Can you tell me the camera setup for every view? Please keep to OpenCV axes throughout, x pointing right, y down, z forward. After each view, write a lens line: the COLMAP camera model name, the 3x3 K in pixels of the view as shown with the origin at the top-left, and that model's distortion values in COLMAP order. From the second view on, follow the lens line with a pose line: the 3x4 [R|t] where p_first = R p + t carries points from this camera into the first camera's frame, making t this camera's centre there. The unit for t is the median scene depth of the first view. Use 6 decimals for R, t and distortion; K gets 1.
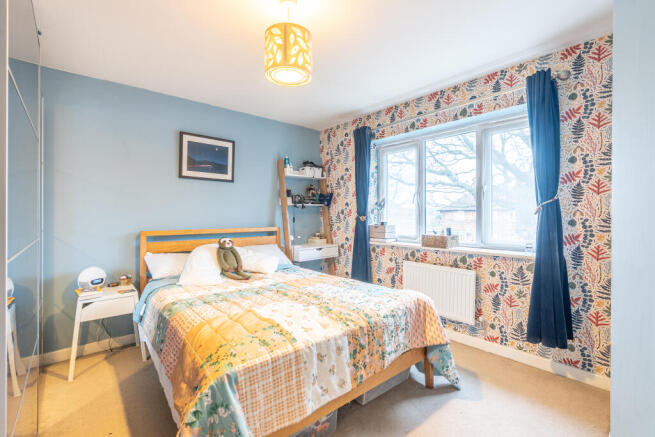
lens RADIAL K [[302.4, 0, 338.1], [0, 302.4, 216.1], [0, 0, 1]] dist [0.000734, 0.000394]
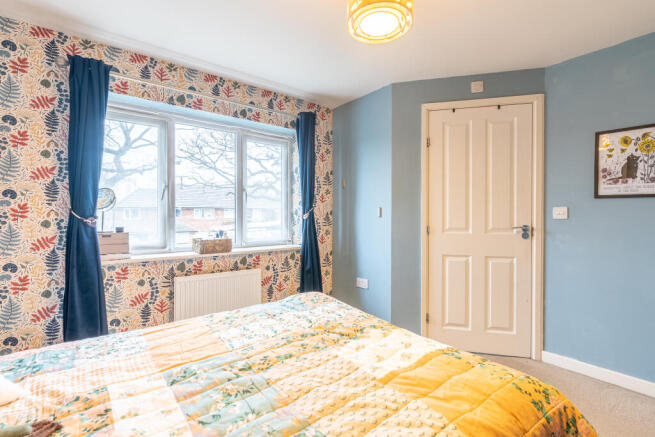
lens RADIAL K [[302.4, 0, 338.1], [0, 302.4, 216.1], [0, 0, 1]] dist [0.000734, 0.000394]
pose [[0.045535, -0.003257, 0.998957, -0.540036], [0.003750, 0.999988, 0.003090, -0.004435], [-0.998956, 0.003606, 0.045546, 0.610816]]
